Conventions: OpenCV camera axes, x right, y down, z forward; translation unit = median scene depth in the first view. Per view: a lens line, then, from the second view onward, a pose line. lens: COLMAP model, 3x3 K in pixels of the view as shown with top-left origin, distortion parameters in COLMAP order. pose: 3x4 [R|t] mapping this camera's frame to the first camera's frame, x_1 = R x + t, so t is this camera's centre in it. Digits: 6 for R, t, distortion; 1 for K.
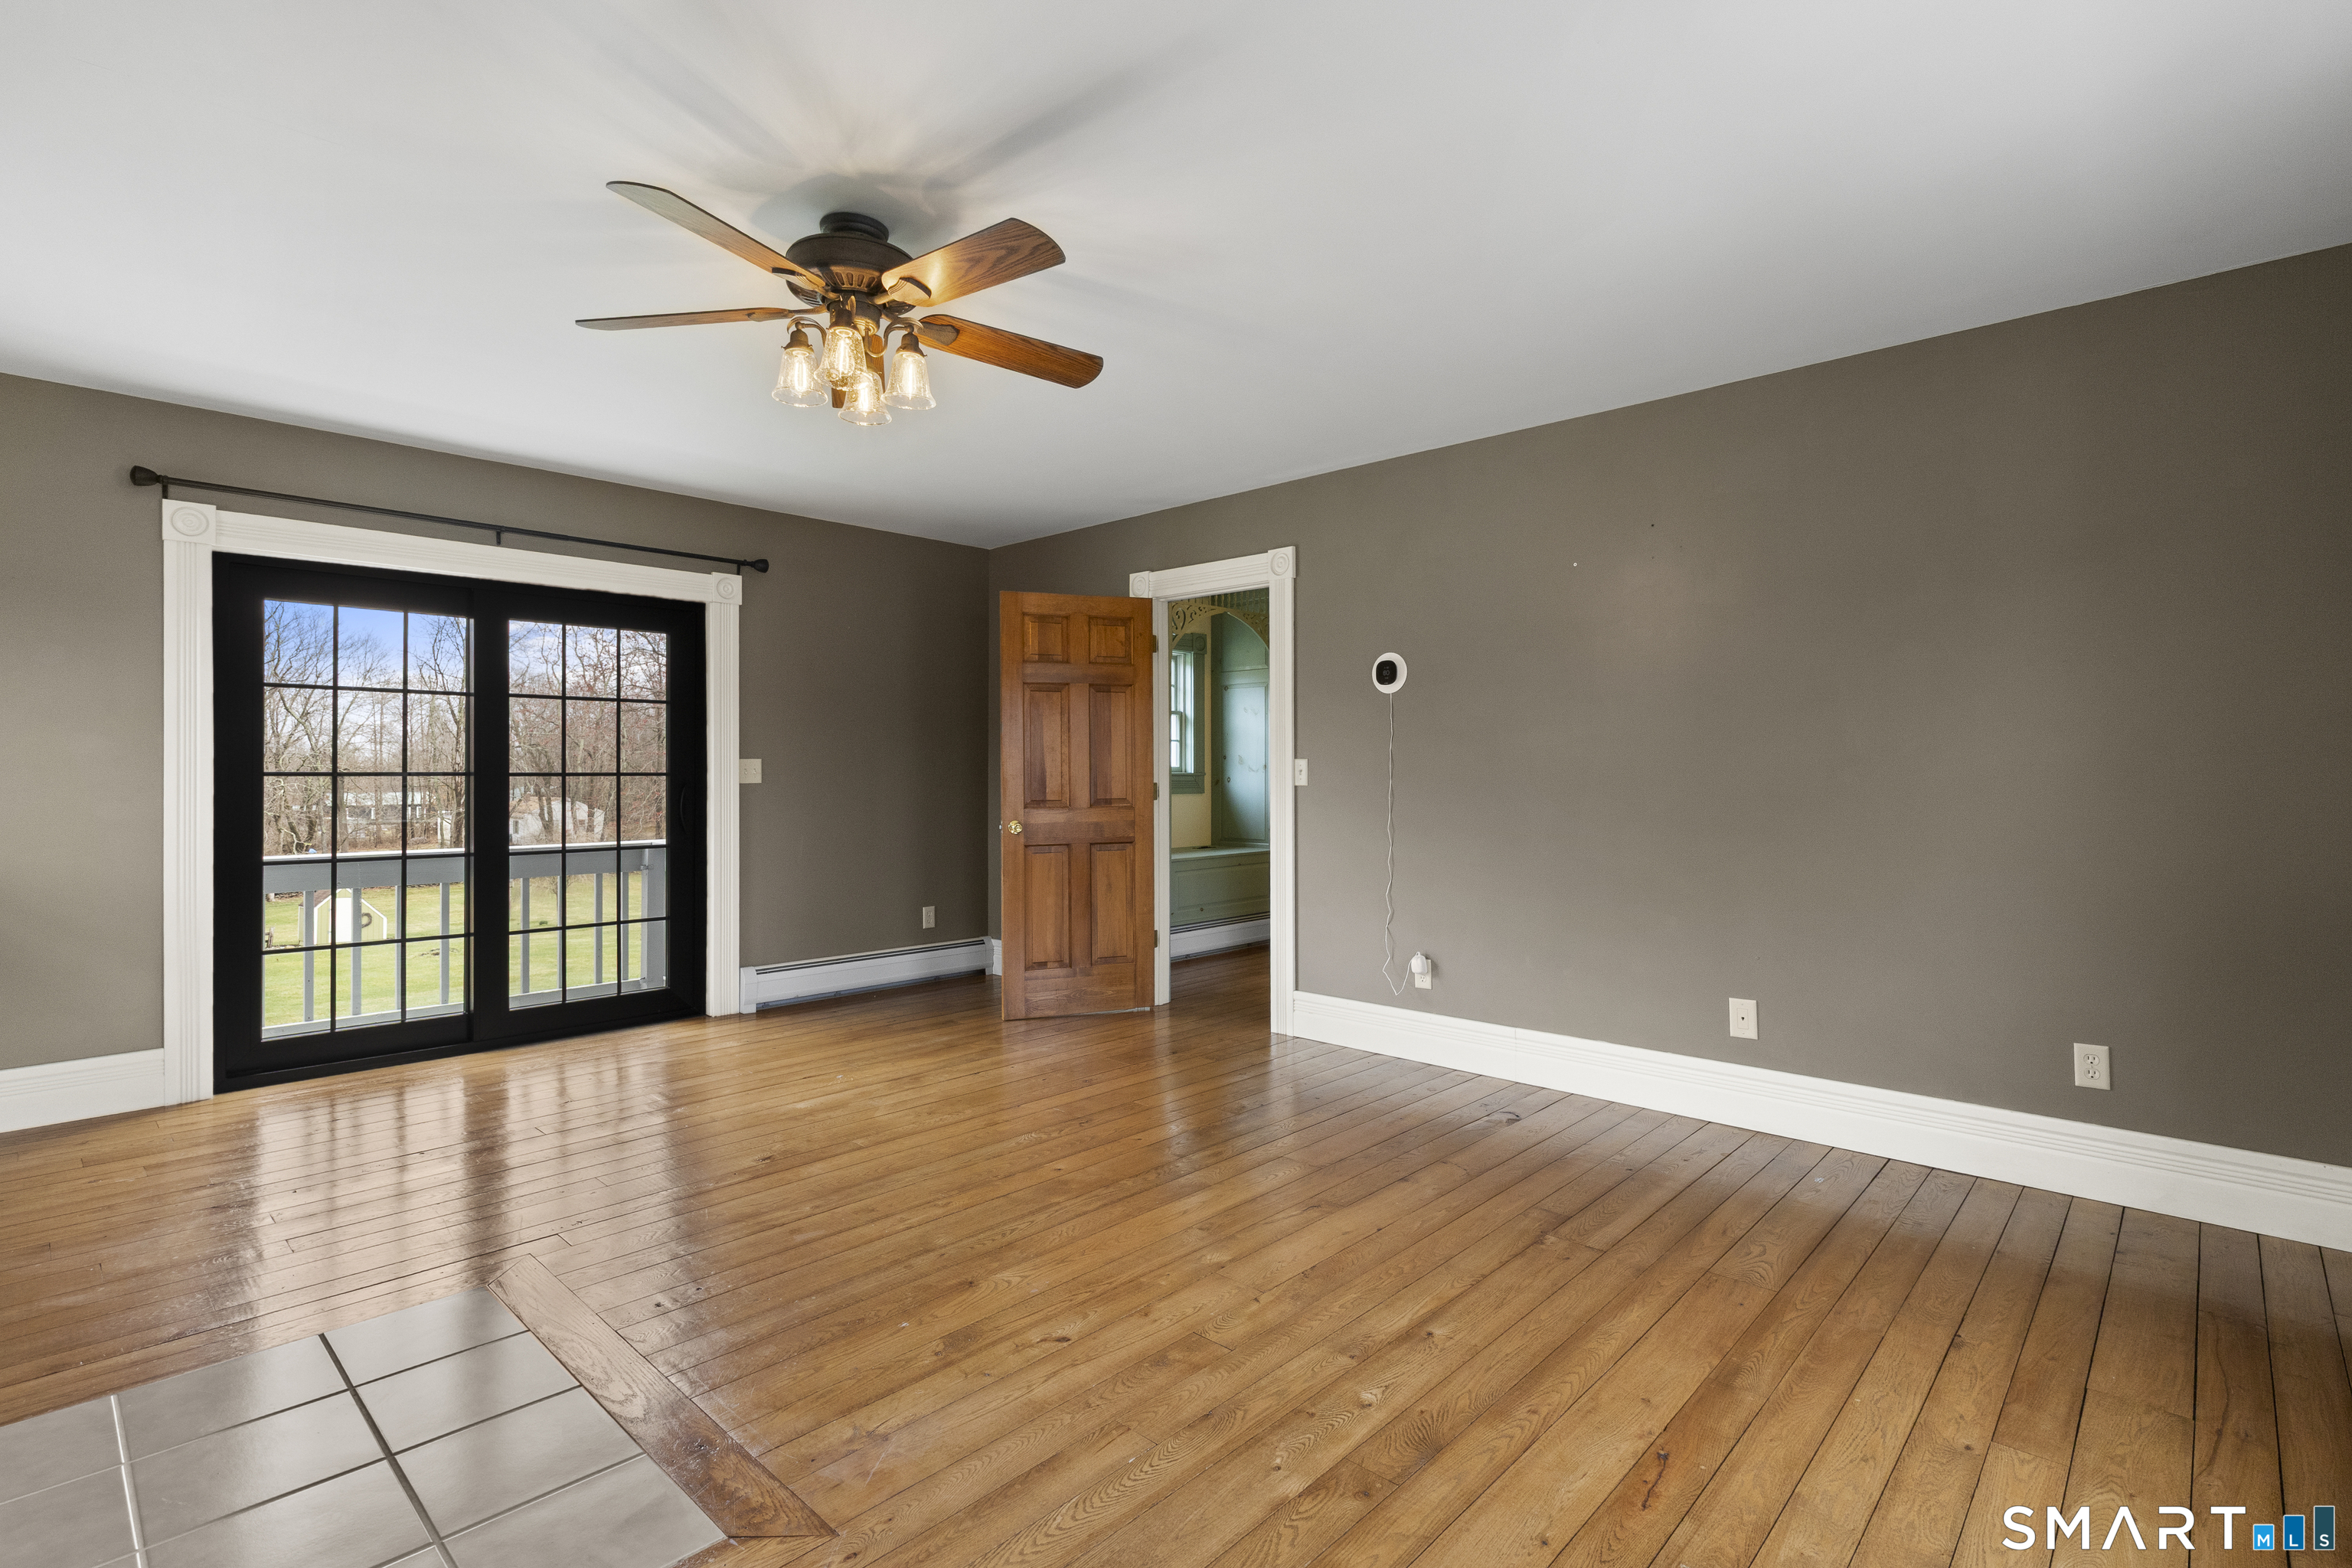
lens RADIAL K [[1072.3, 0, 1206.9], [0, 1072.3, 759.4], [0, 0, 1]] dist [-0.003986, 0.002027]
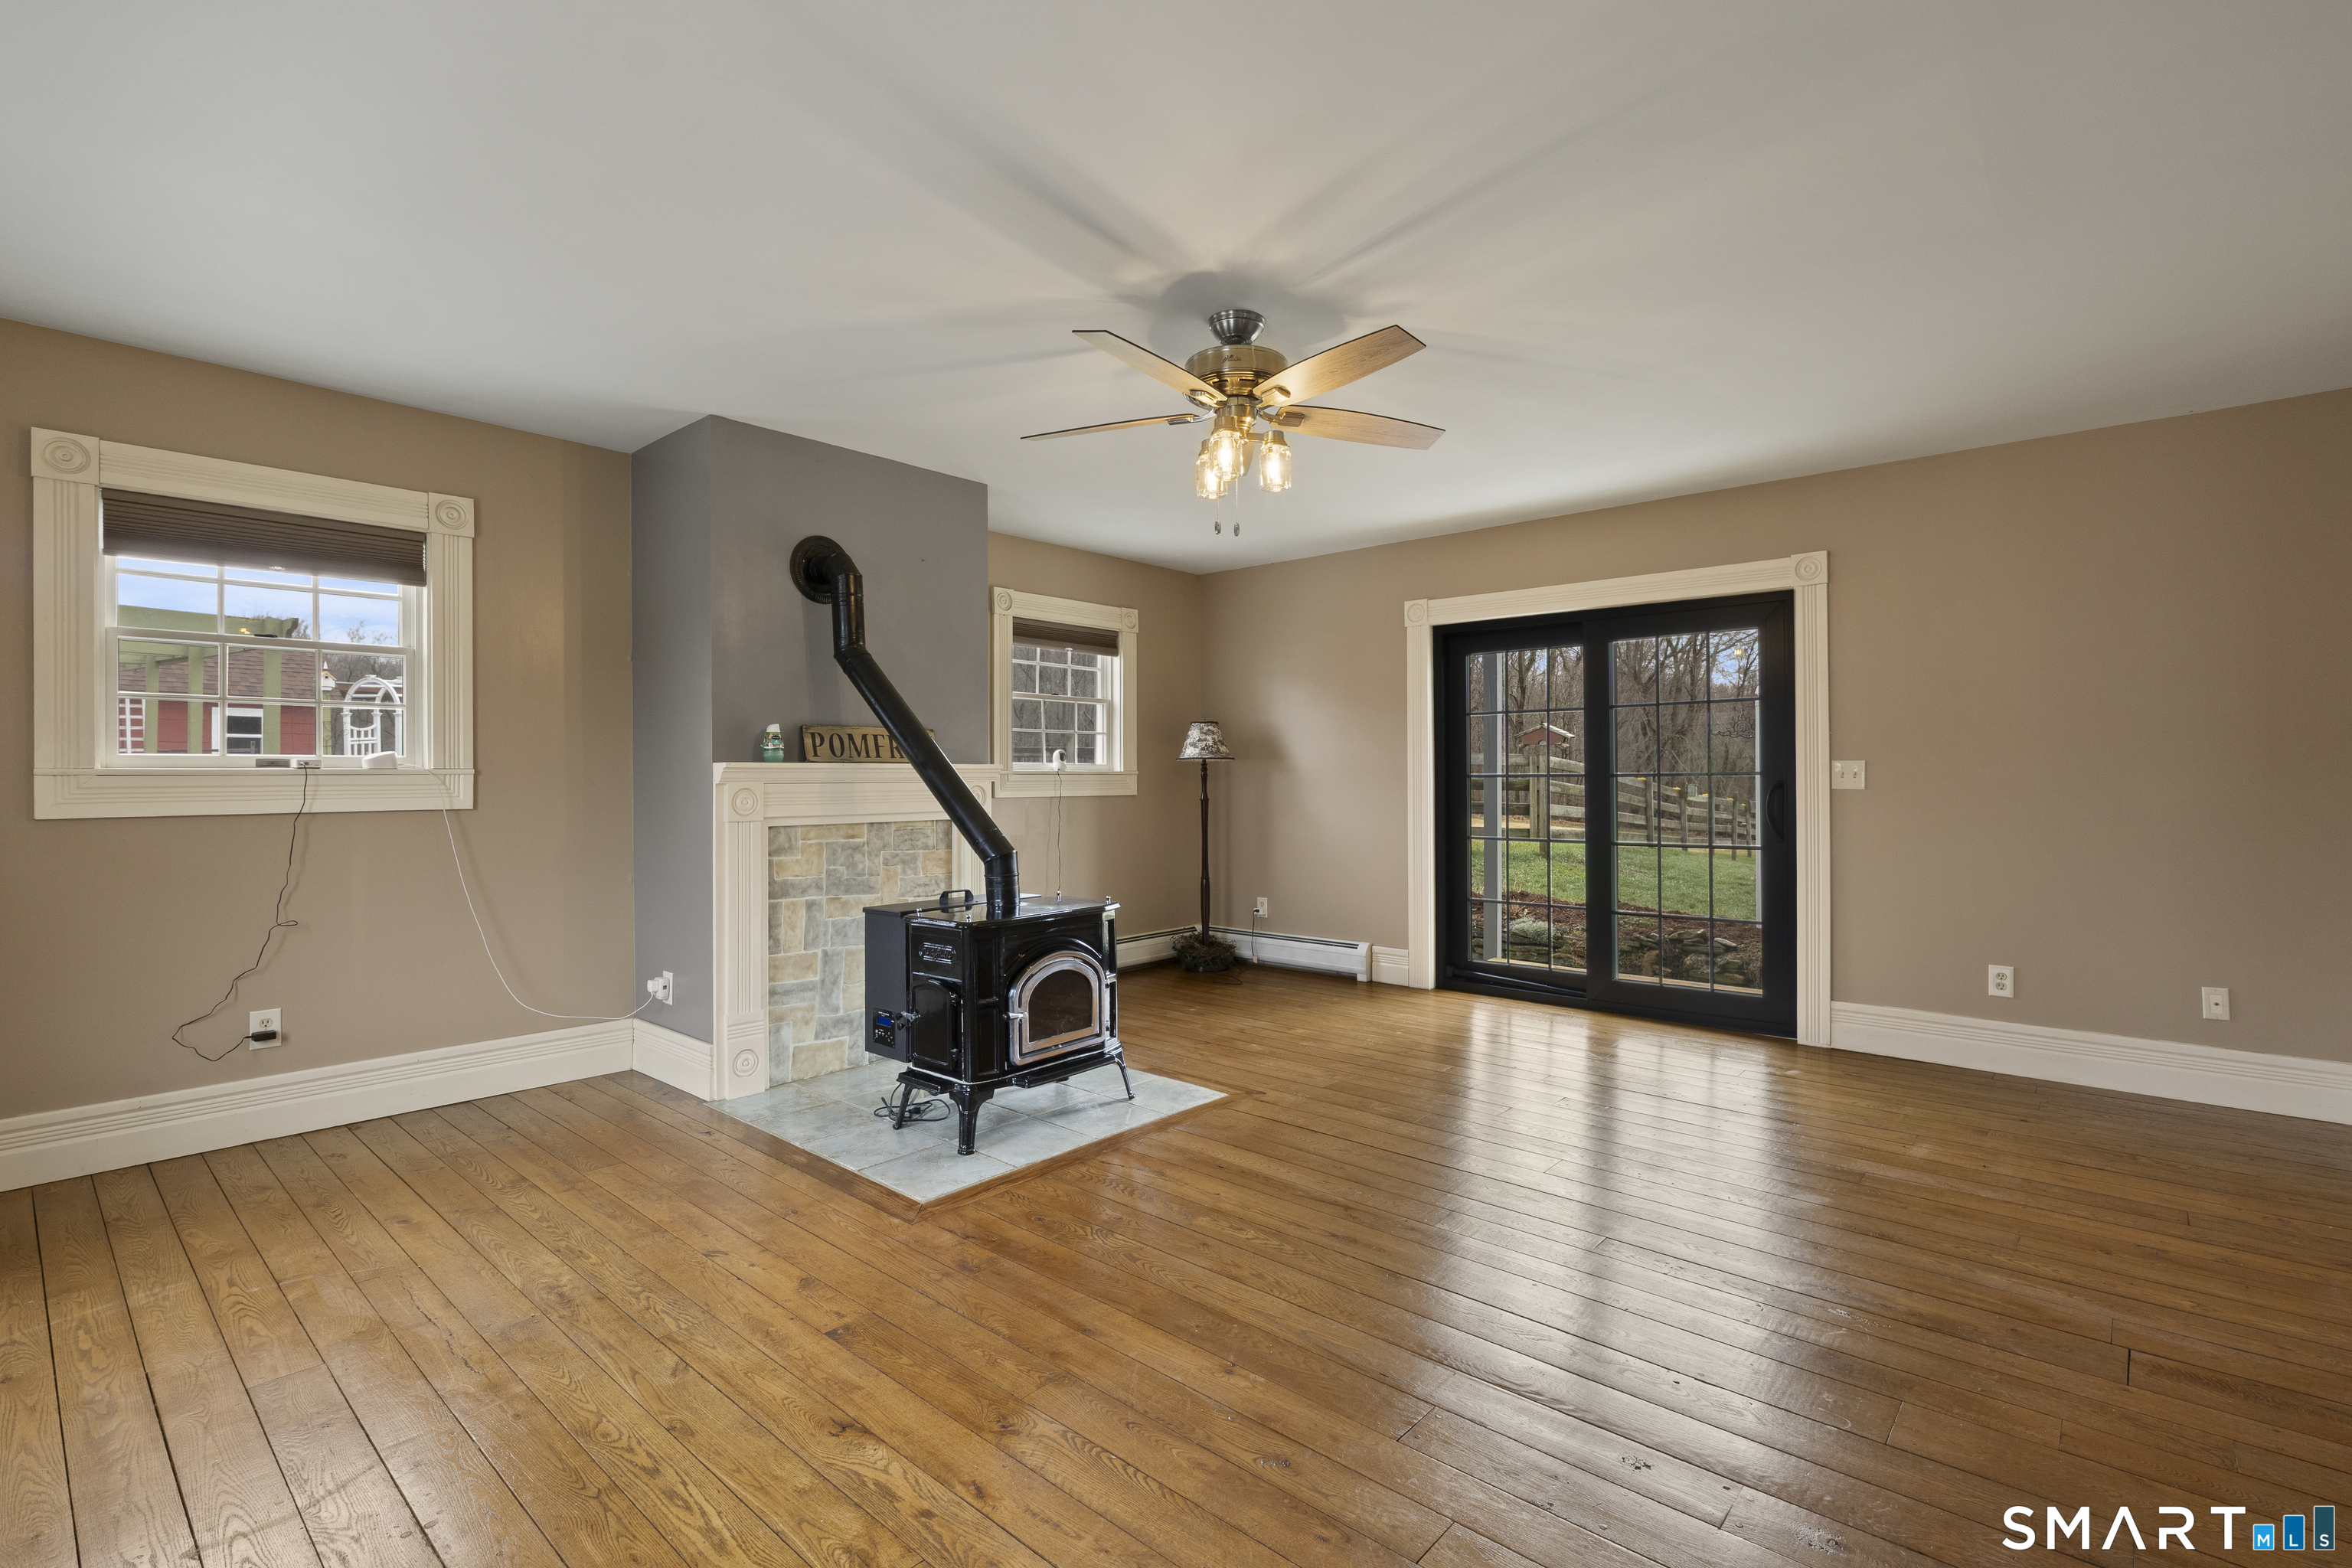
lens RADIAL K [[1072.3, 0, 1182.1], [0, 1072.3, 762.7], [0, 0, 1]] dist [-0.003986, 0.002027]
pose [[0.030629, -0.012263, -0.999456, 0.460321], [0.010354, 0.999875, -0.011951, 0.007285], [0.999477, -0.009982, 0.030752, 0.482307]]
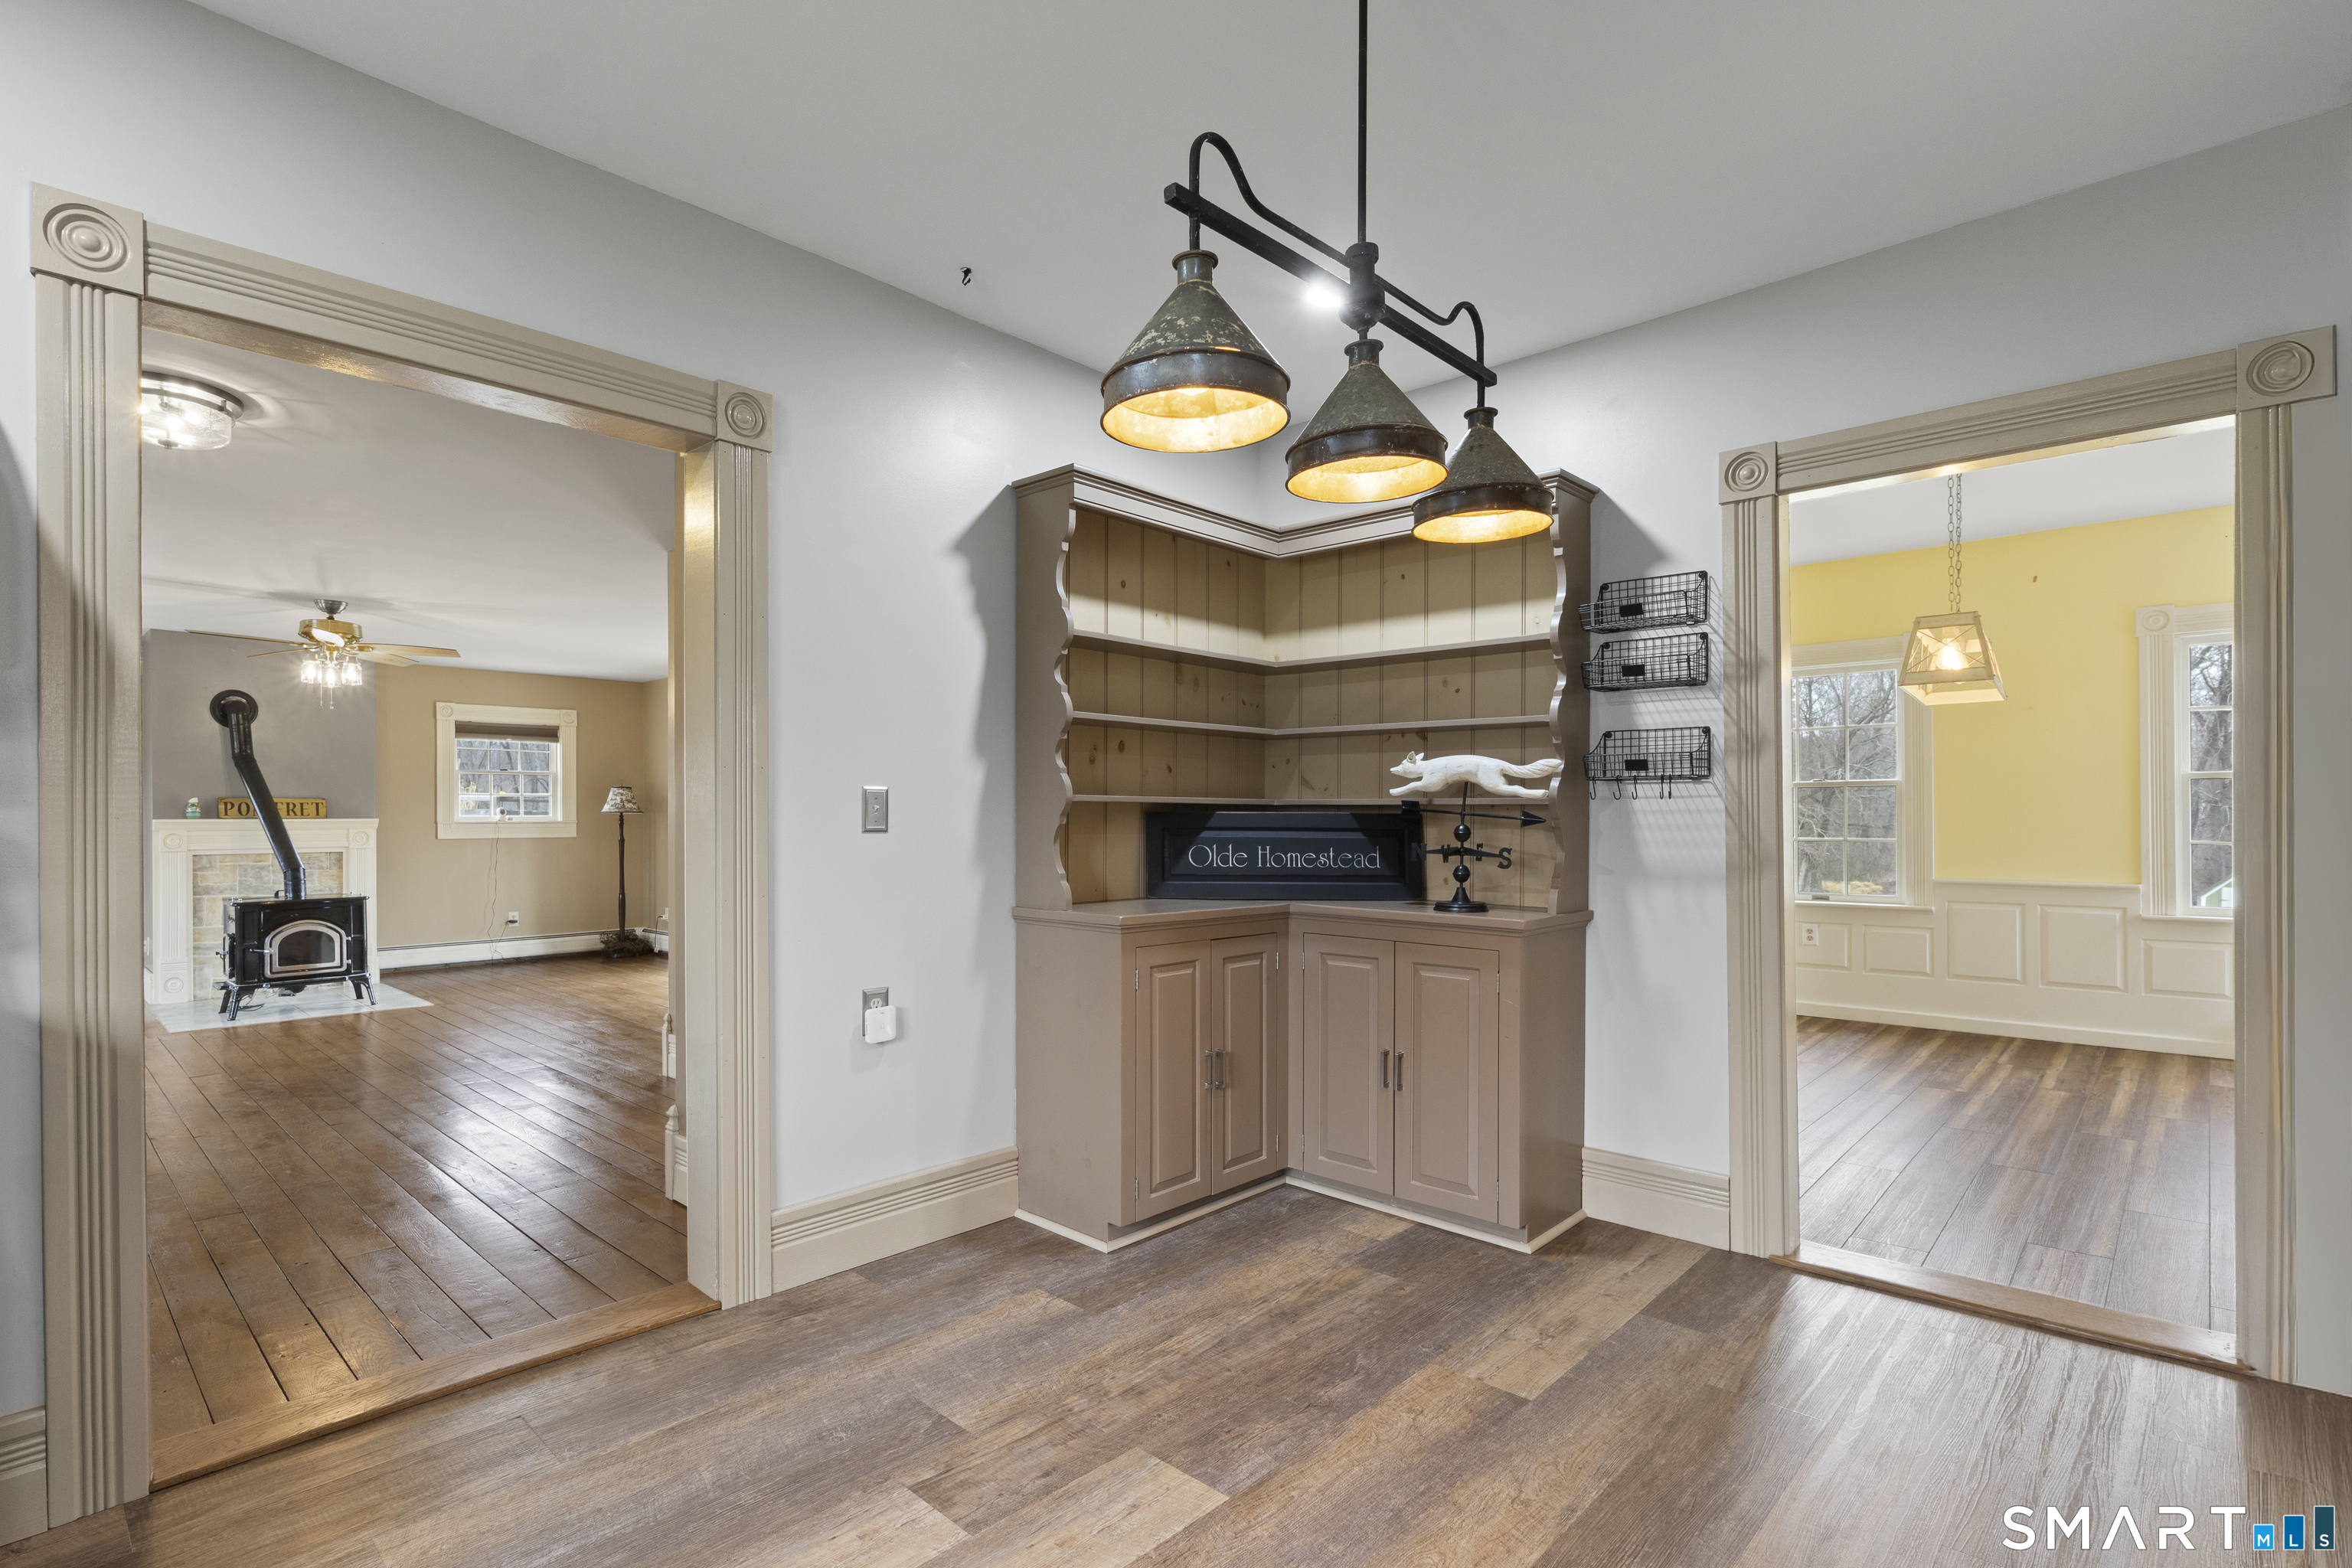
lens RADIAL K [[1126.3, 0, 1126.4], [0, 1126.3, 818.1], [0, 0, 1]] dist [0.002010, -0.000608]
pose [[-0.024080, -0.002561, -0.999707, 1.160307], [0.015694, 0.999873, -0.002940, 0.017667], [0.999587, -0.015760, -0.024036, 1.535525]]
